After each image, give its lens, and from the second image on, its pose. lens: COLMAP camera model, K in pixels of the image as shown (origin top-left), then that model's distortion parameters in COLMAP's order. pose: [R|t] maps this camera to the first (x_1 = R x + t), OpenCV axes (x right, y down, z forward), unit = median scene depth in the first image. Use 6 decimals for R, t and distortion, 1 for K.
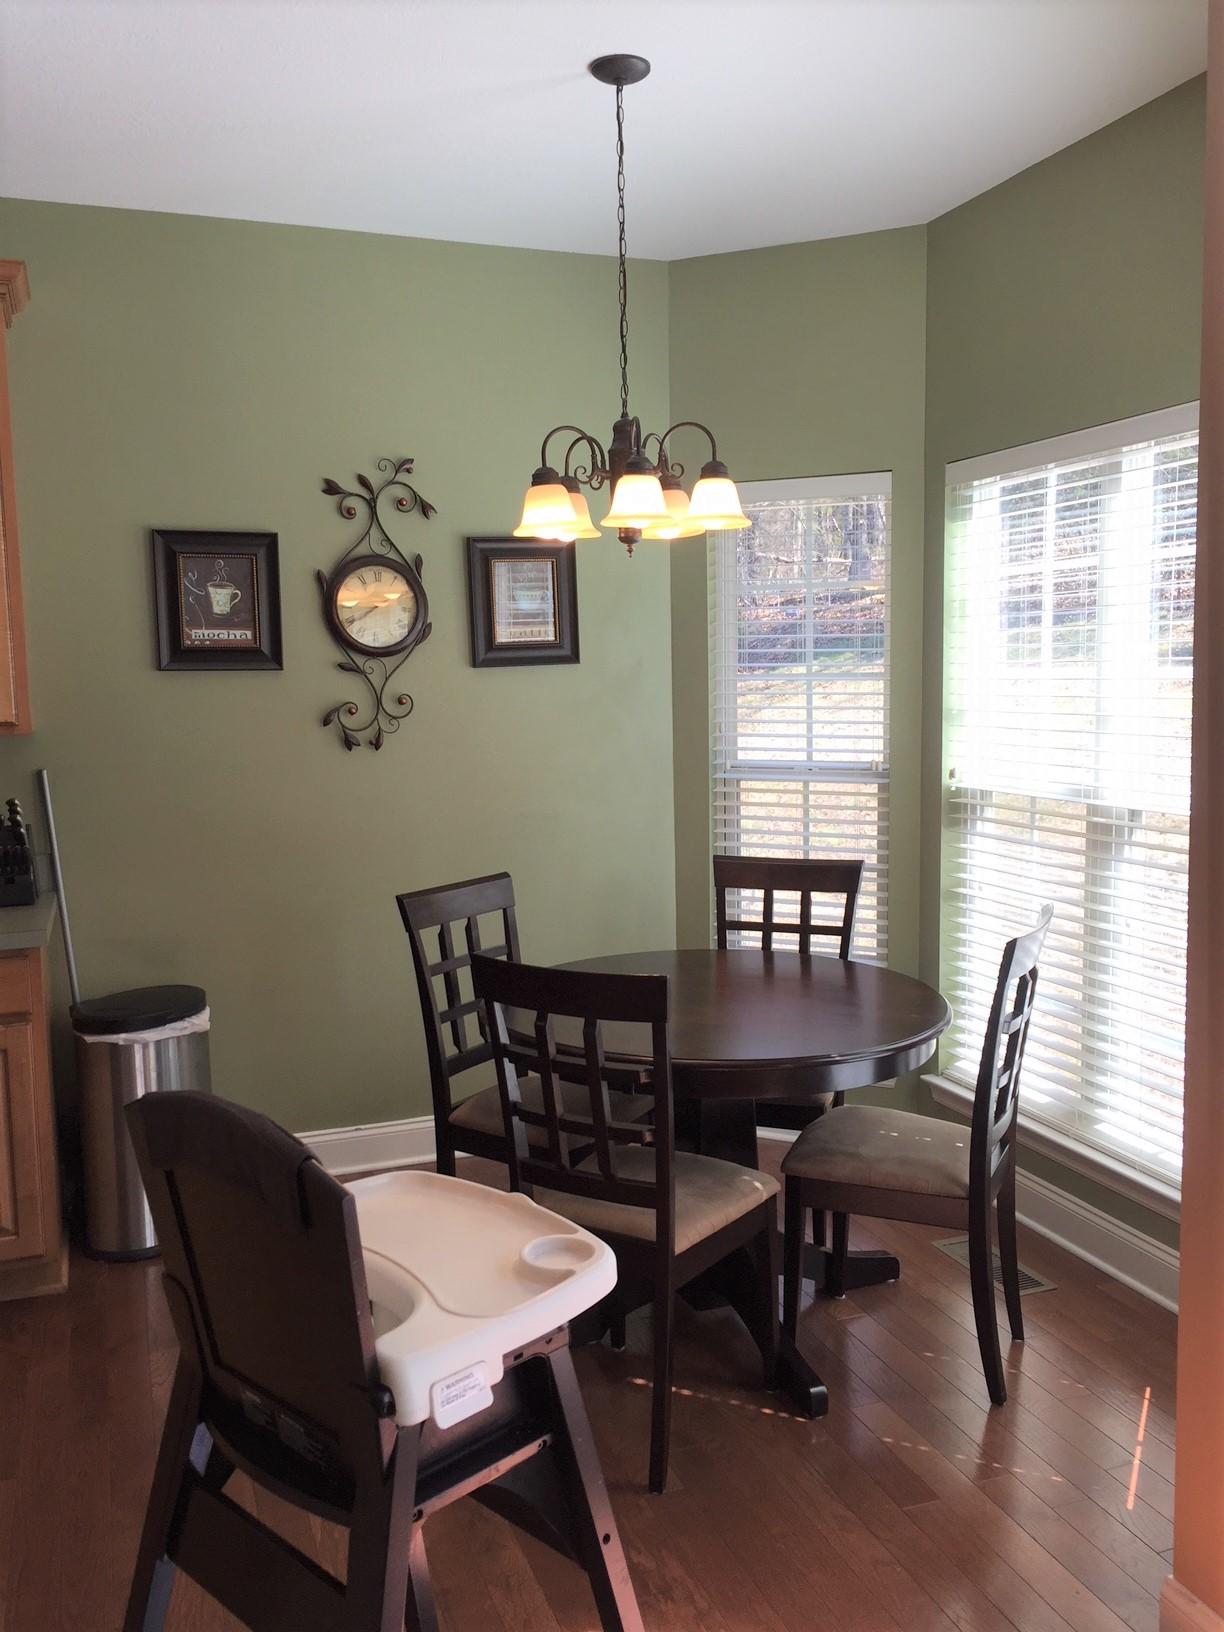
lens RADIAL K [[1391.6, 0, 612.0], [0, 1391.6, 816.0], [0, 0, 1]] dist [0.044329, -0.006741]
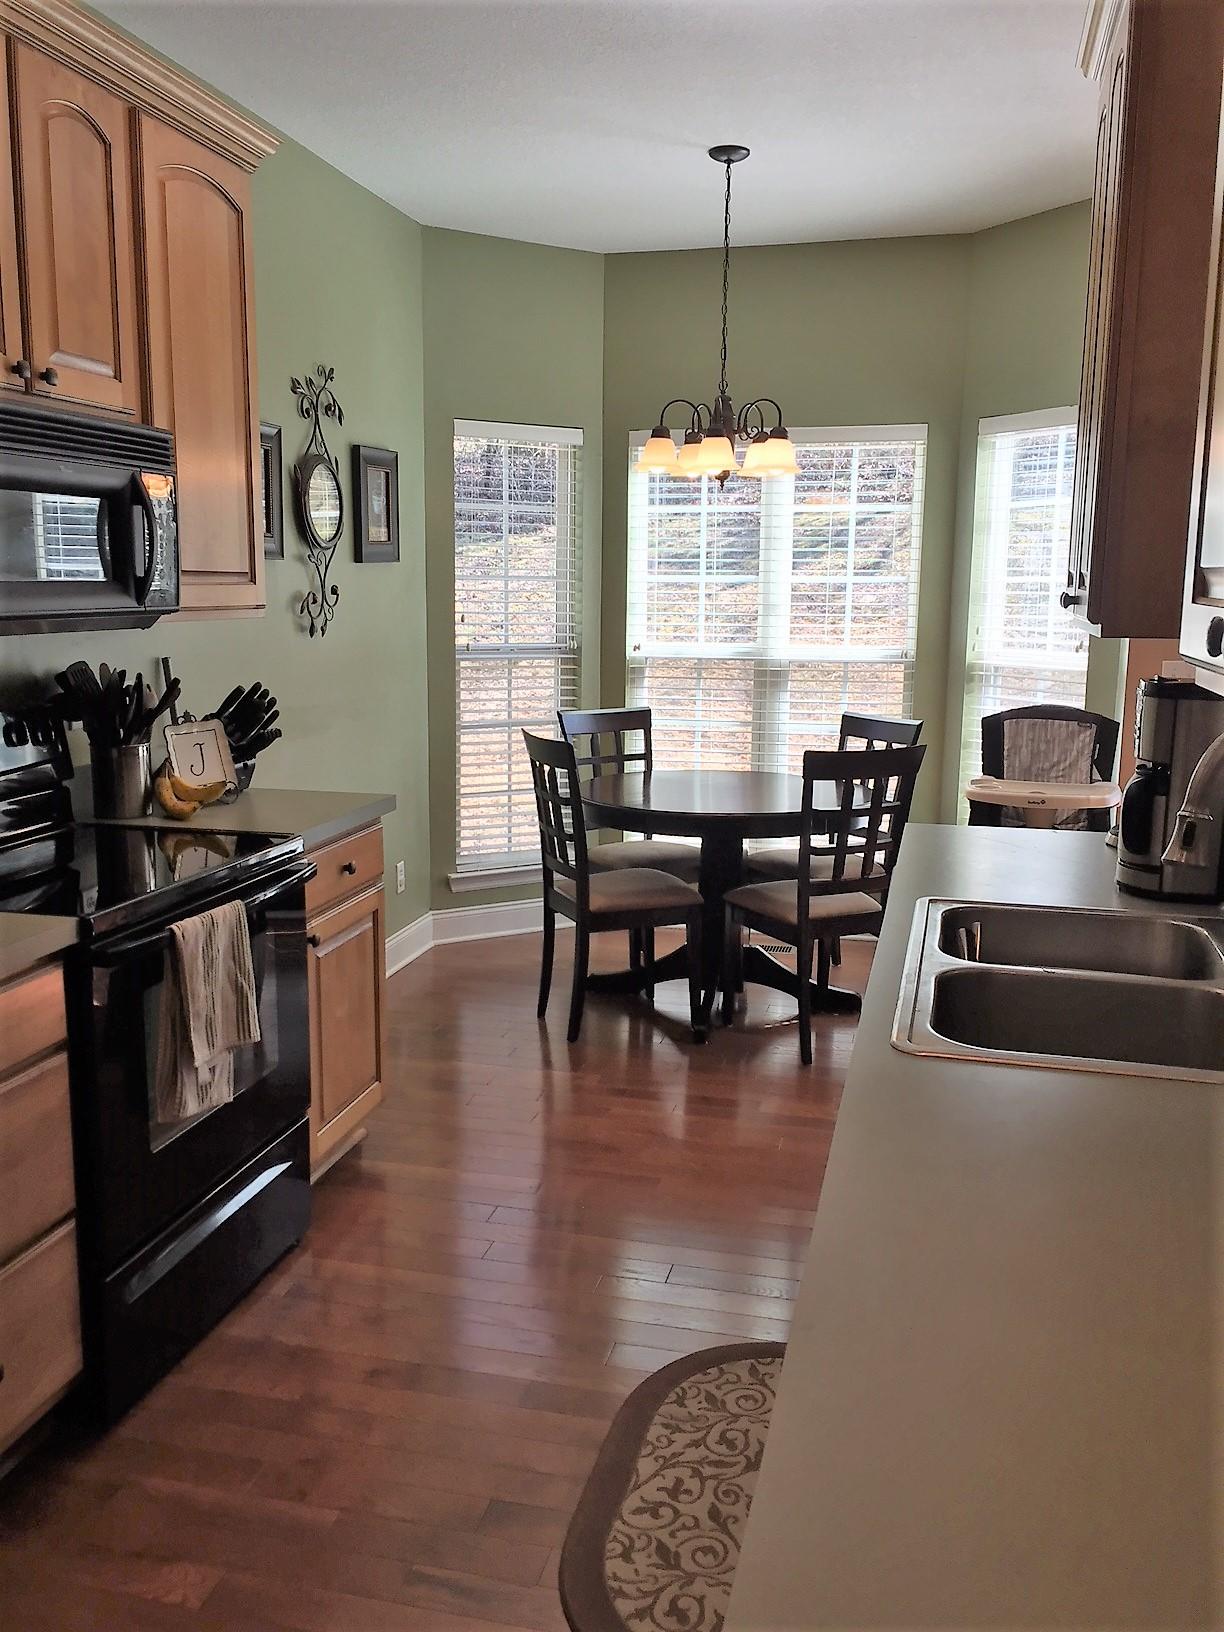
lens RADIAL K [[1391.6, 0, 612.0], [0, 1391.6, 816.0], [0, 0, 1]] dist [0.044329, -0.006741]
pose [[0.567854, -0.116087, 0.814902, -0.964112], [0.072134, 0.993215, 0.091222, 0.009567], [-0.819962, 0.006982, 0.572375, 0.192145]]
